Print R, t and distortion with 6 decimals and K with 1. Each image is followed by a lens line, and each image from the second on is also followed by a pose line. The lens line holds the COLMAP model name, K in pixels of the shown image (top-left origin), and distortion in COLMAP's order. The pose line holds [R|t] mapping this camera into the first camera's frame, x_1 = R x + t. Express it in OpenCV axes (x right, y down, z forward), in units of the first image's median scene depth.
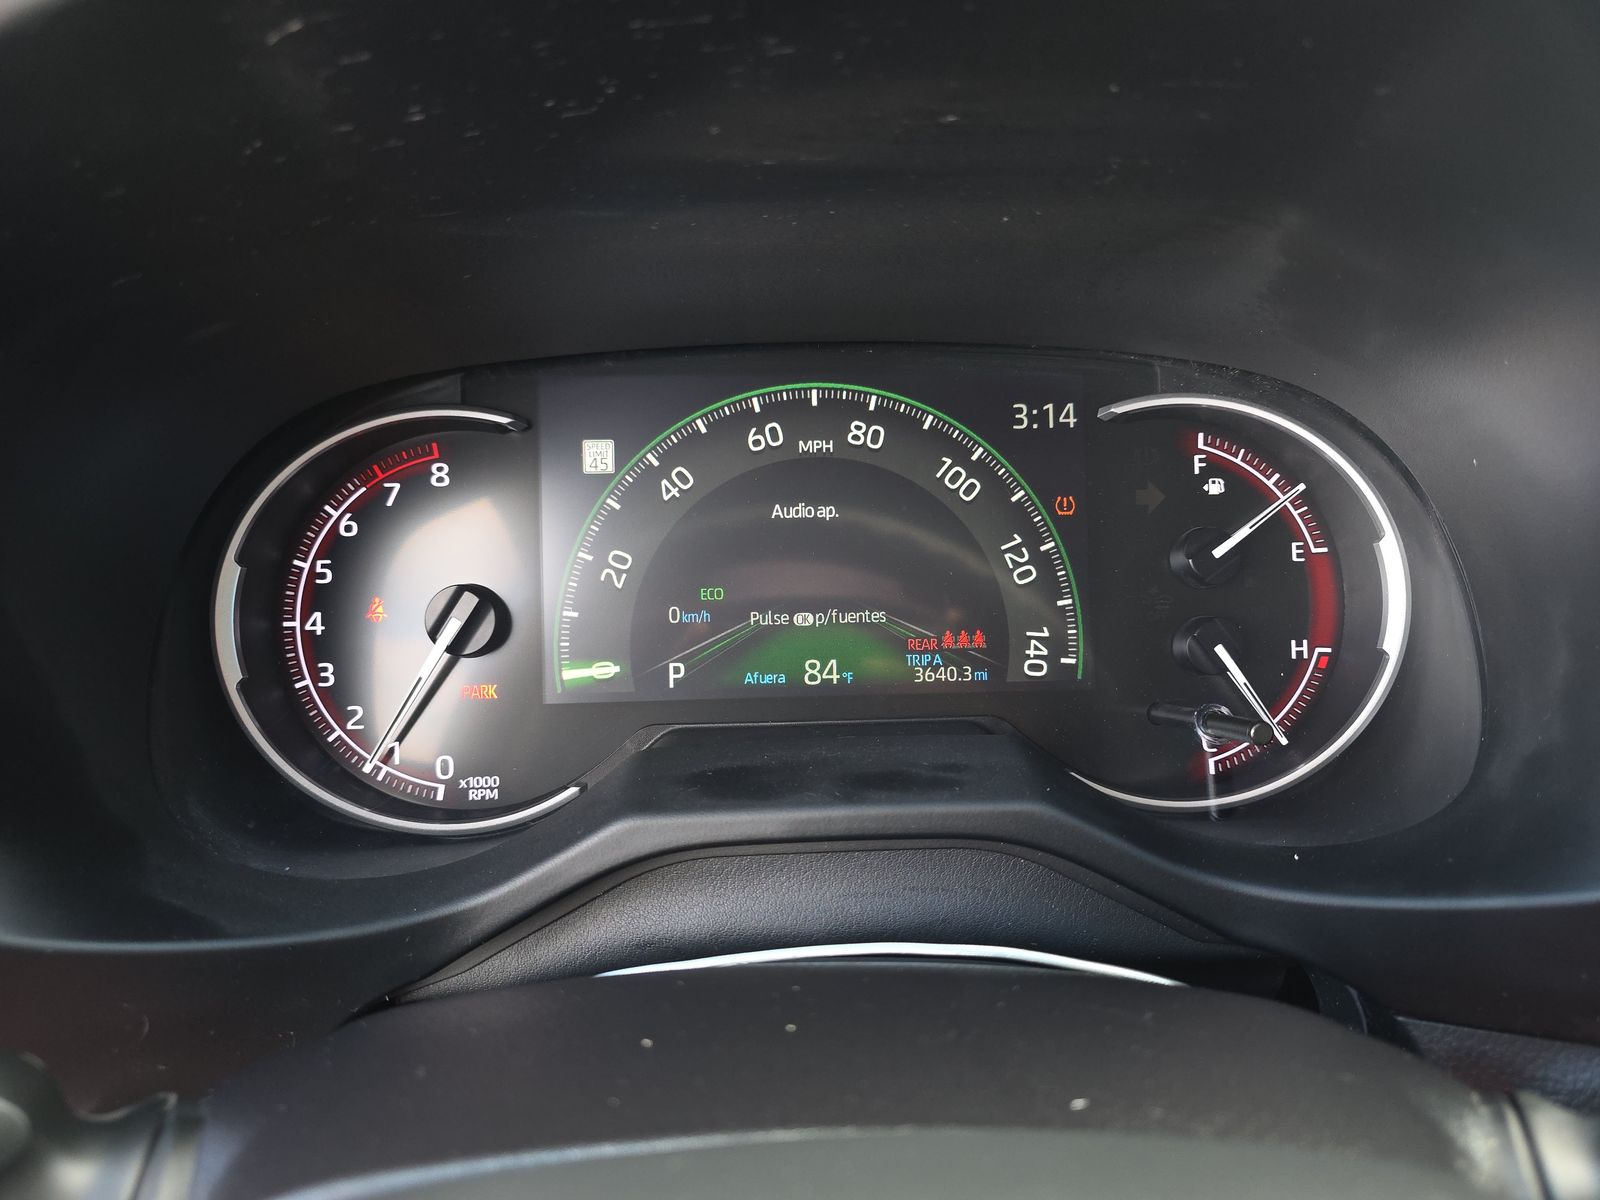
lens RADIAL K [[1046.1, 0, 800.0], [0, 1046.1, 600.0], [0, 0, 1]] dist [0.034549, 0.000061]
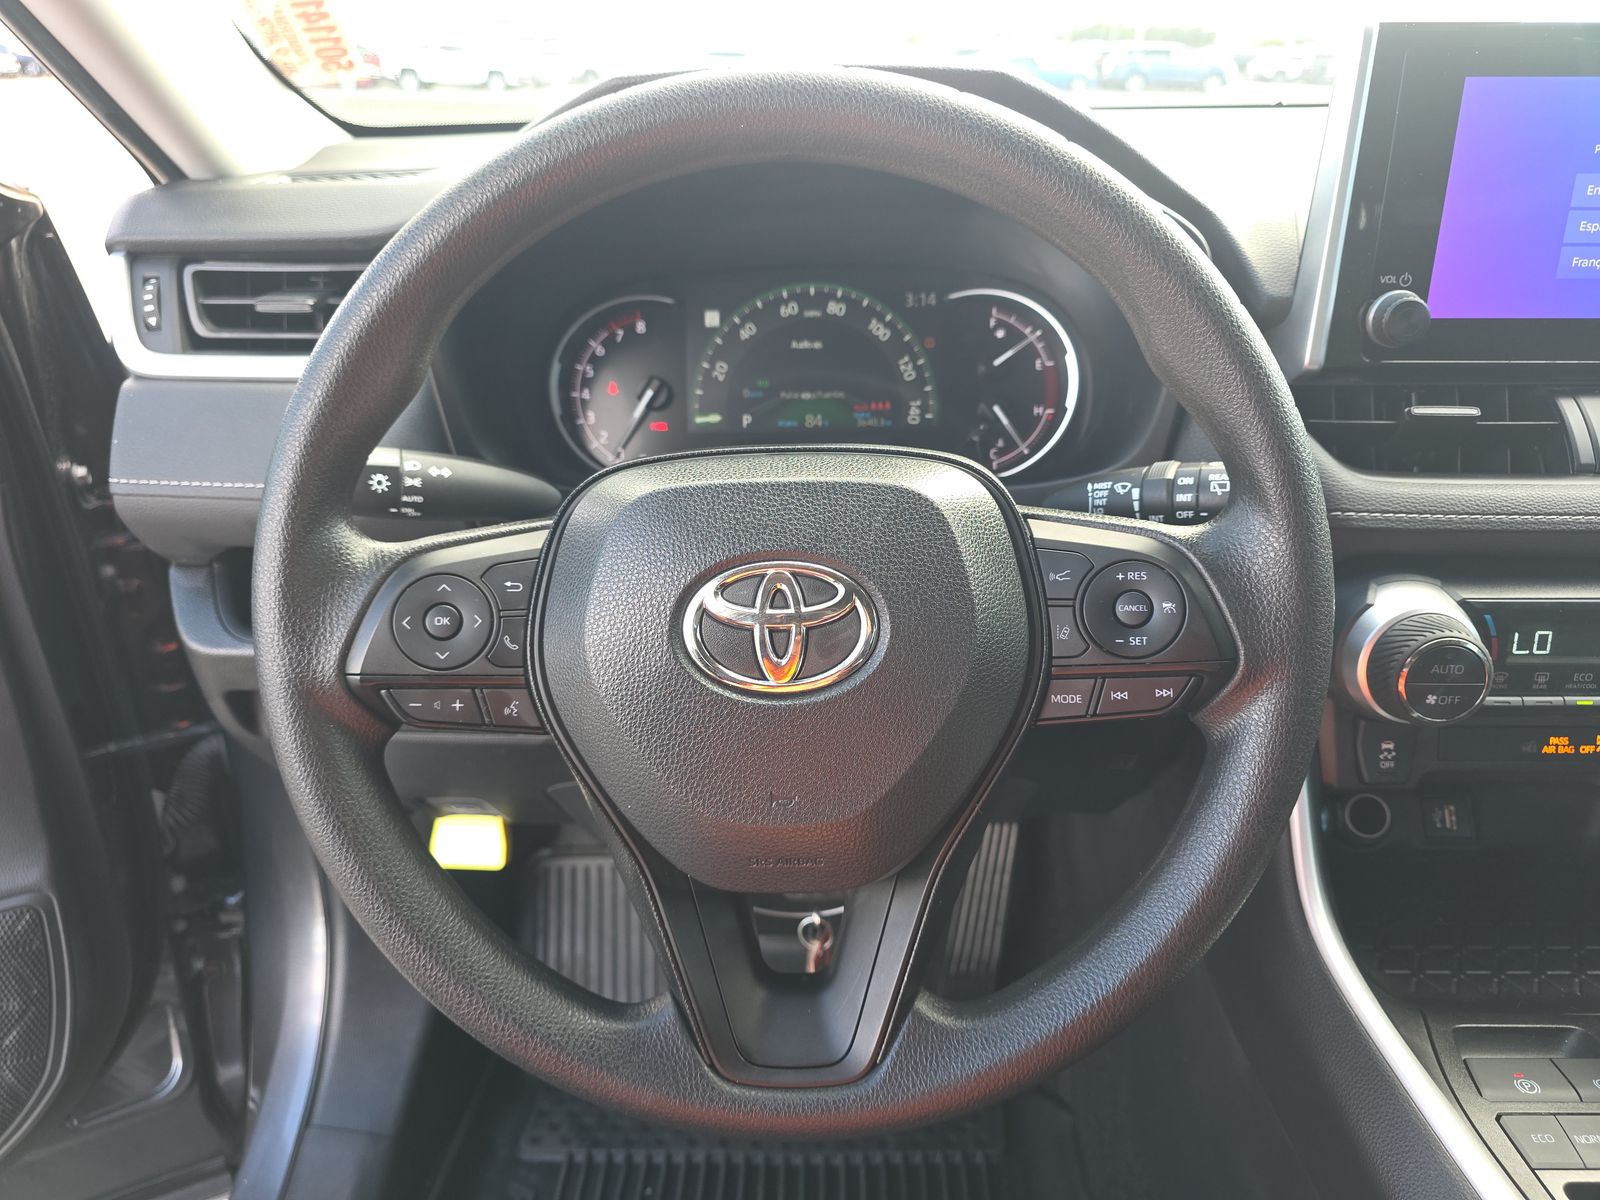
lens RADIAL K [[1065.0, 0, 800.0], [0, 1065.0, 600.0], [0, 0, 1]] dist [0.057509, -0.001276]
pose [[0.998019, 0.015289, -0.061034, 0.131948], [-0.012246, 0.998678, 0.049918, 0.329132], [0.061716, -0.049072, 0.996887, -1.213749]]
